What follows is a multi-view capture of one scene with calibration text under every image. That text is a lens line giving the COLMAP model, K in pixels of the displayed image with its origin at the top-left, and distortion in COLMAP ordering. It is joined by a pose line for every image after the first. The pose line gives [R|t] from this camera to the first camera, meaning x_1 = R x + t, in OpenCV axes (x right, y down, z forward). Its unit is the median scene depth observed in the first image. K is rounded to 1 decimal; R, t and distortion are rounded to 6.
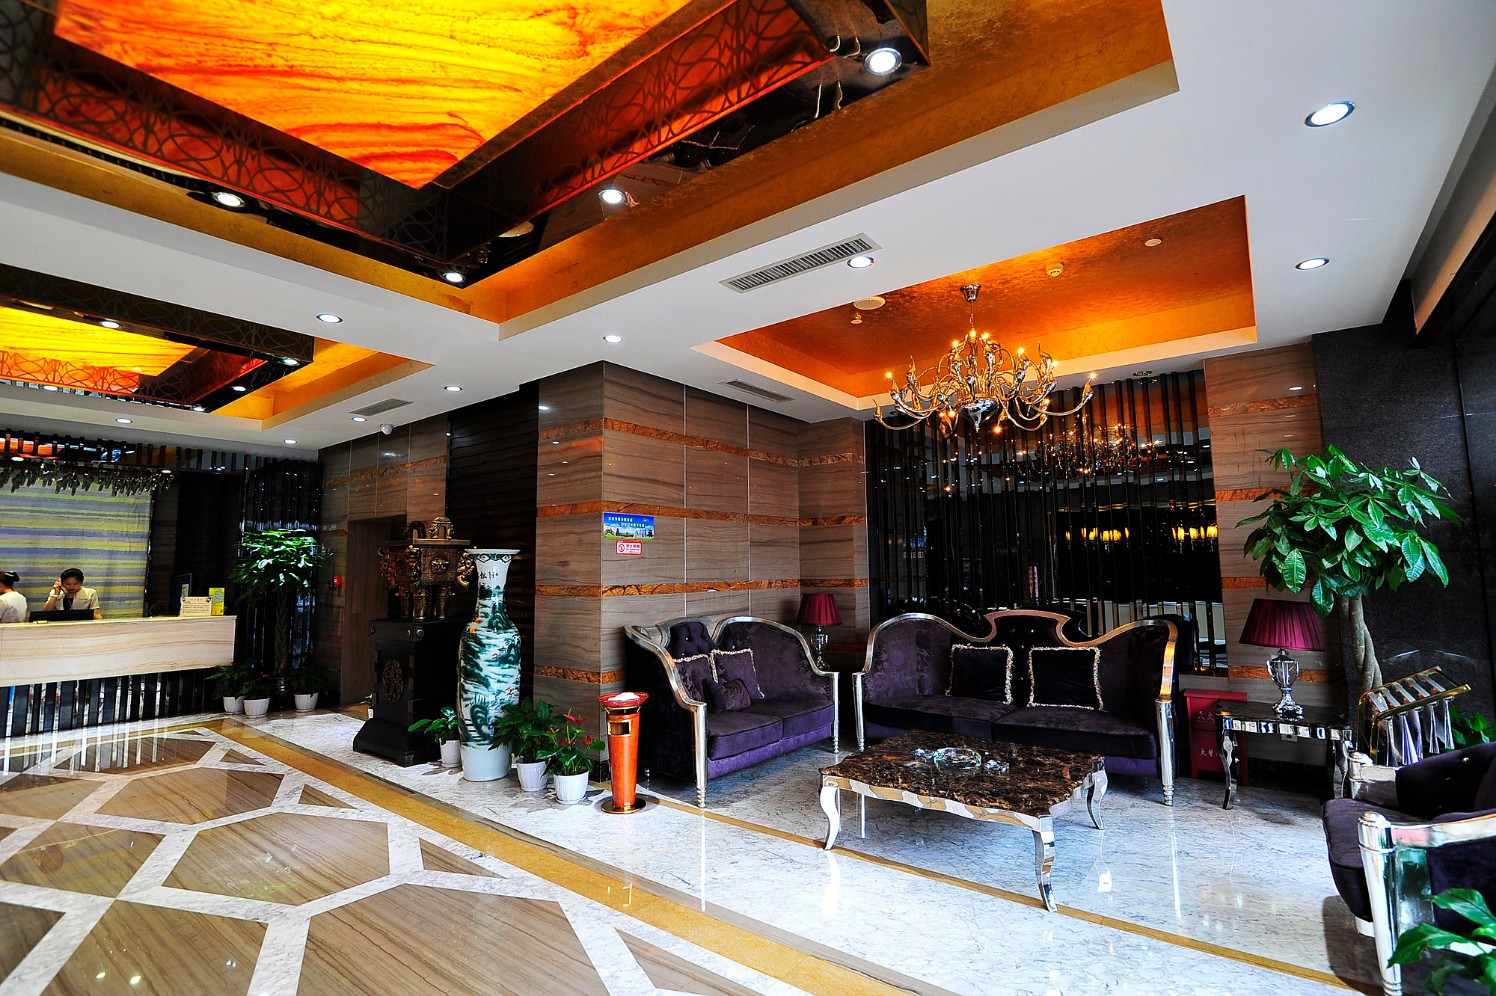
lens RADIAL K [[687.4, 0, 751.0], [0, 687.4, 502.0], [0, 0, 1]] dist [-0.017762, 0.000452]
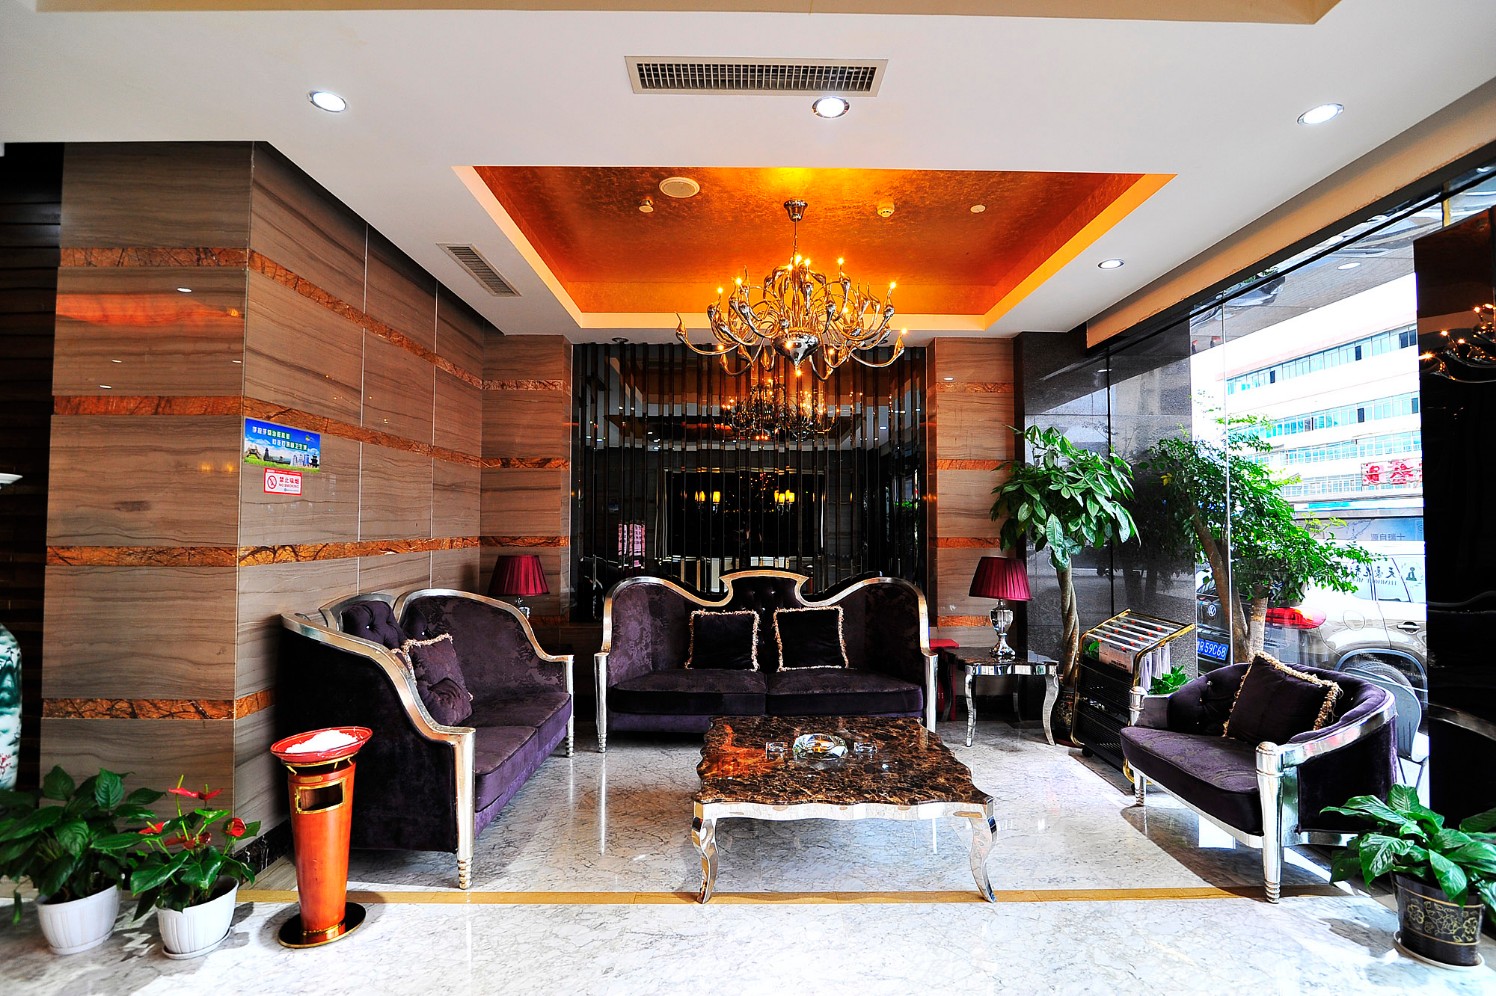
lens RADIAL K [[687.4, 0, 751.0], [0, 687.4, 502.0], [0, 0, 1]] dist [-0.017762, 0.000452]
pose [[0.784886, 0.035399, 0.618628, -0.221708], [-0.073659, 0.996618, 0.036427, 0.031896], [-0.615246, -0.074159, 0.784839, 0.290340]]
